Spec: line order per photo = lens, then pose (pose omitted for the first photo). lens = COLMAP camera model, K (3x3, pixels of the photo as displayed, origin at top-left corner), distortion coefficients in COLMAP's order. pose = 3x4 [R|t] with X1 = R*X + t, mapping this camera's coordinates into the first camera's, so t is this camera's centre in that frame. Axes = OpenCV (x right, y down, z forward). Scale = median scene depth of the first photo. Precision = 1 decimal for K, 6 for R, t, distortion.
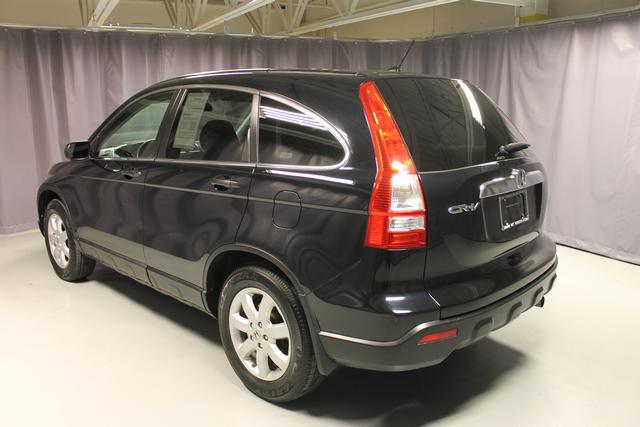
lens RADIAL K [[659.0, 0, 320.0], [0, 659.0, 213.5], [0, 0, 1]] dist [-0.000233, 0.005695]
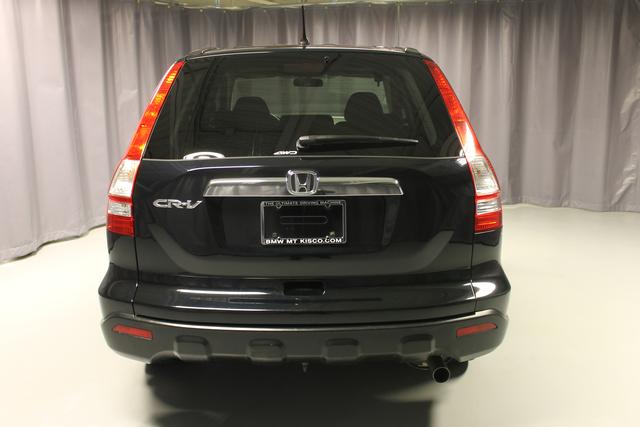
lens RADIAL K [[733.6, 0, 320.0], [0, 733.6, 213.5], [0, 0, 1]] dist [-0.006635, -0.007411]
pose [[0.625777, 0.158188, -0.763793, 0.816938], [-0.135325, 0.986388, 0.093417, -0.084759], [0.768173, 0.044902, 0.638665, 0.379180]]
